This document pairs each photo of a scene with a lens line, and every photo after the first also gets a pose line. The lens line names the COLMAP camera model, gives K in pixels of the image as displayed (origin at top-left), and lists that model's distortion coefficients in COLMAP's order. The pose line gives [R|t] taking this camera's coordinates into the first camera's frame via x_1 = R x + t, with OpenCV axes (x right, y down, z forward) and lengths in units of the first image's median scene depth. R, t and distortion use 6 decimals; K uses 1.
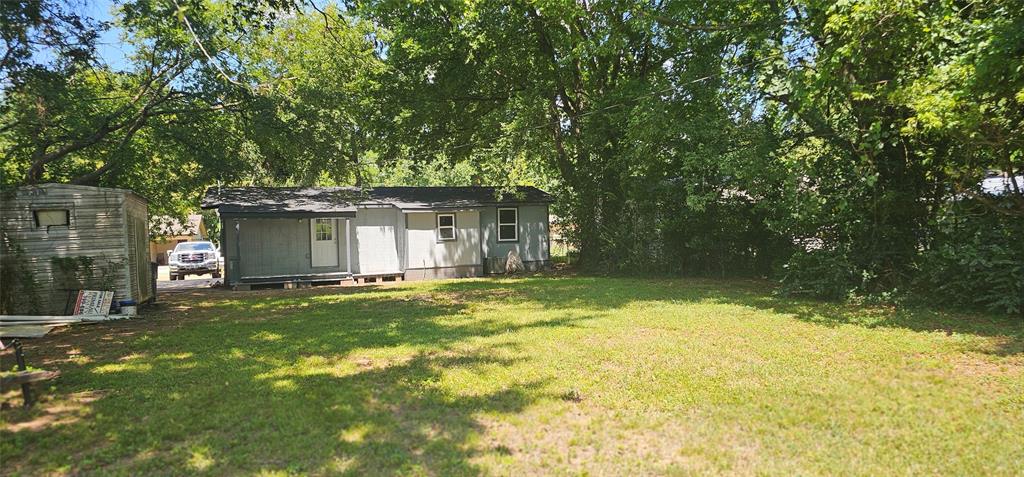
lens RADIAL K [[668.1, 0, 522.2], [0, 668.1, 238.7], [0, 0, 1]] dist [0.068529, -0.059282]
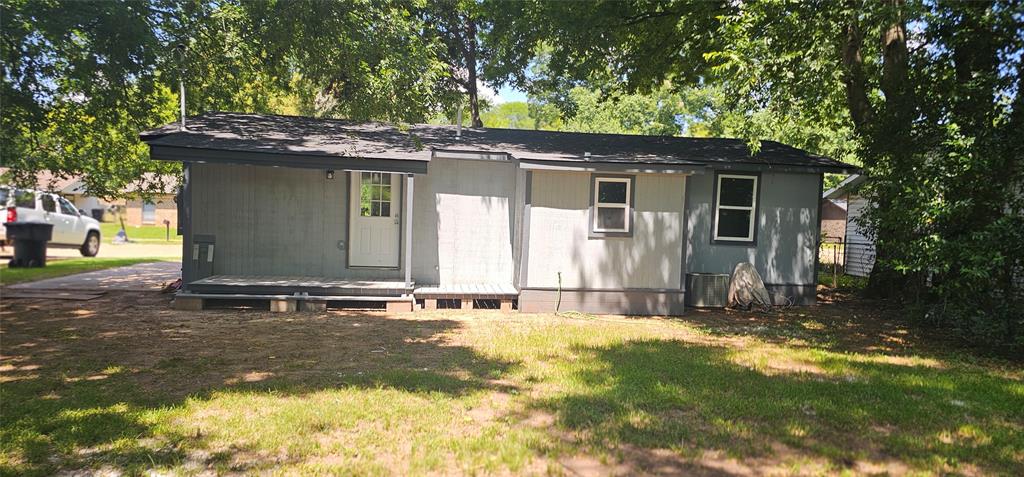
lens RADIAL K [[668.1, 0, 522.2], [0, 668.1, 238.7], [0, 0, 1]] dist [0.068529, -0.059282]
pose [[0.969160, 0.073165, -0.235319, -0.061932], [-0.066576, 0.997138, 0.035835, -0.006461], [0.237268, -0.019063, 0.971257, 0.525204]]
